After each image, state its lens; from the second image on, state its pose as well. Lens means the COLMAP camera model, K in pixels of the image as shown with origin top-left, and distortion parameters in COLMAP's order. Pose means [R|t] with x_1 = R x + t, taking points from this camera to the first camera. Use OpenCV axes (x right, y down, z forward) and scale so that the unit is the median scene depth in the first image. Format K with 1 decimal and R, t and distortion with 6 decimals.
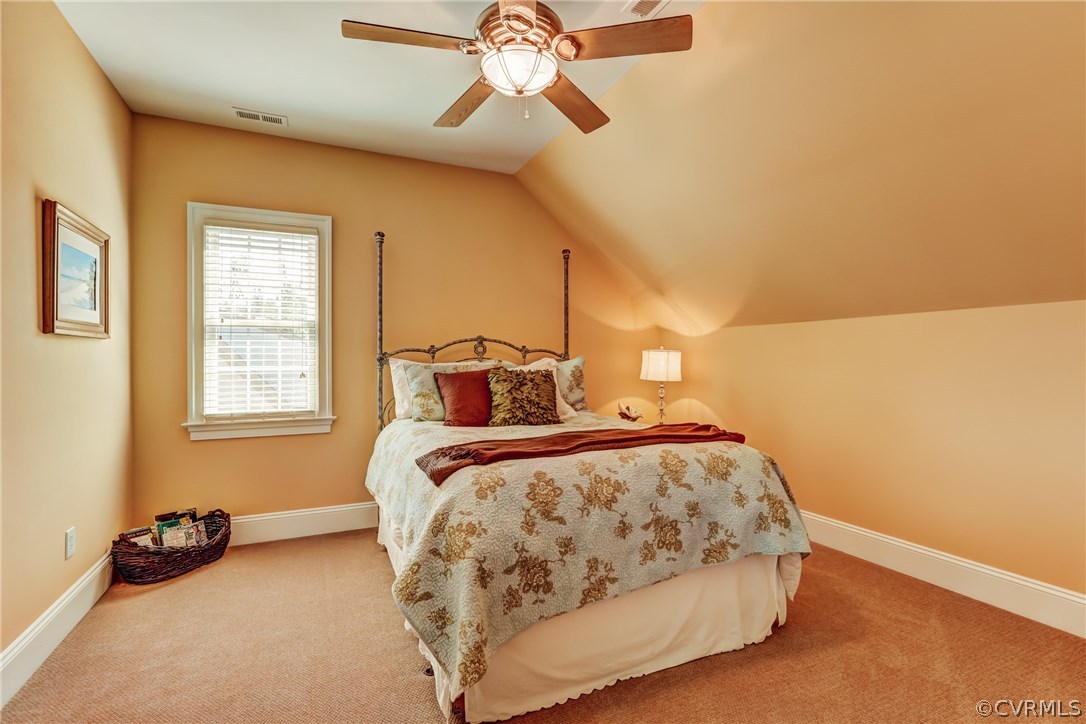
lens RADIAL K [[492.4, 0, 533.3], [0, 492.4, 360.4], [0, 0, 1]] dist [-0.036974, 0.018357]
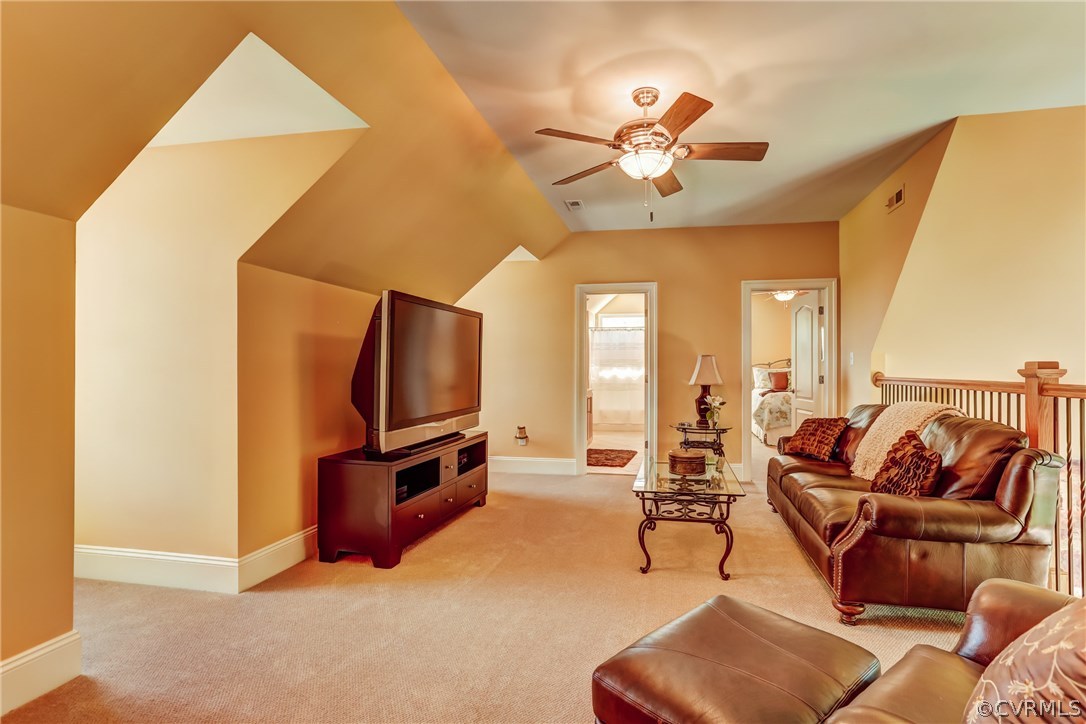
lens RADIAL K [[492.4, 0, 533.3], [0, 492.4, 360.4], [0, 0, 1]] dist [-0.036974, 0.018357]
pose [[0.755600, -0.002859, -0.655027, 1.231681], [-0.002397, 0.999972, -0.007129, -0.041344], [0.655029, 0.006957, 0.755572, -4.023173]]
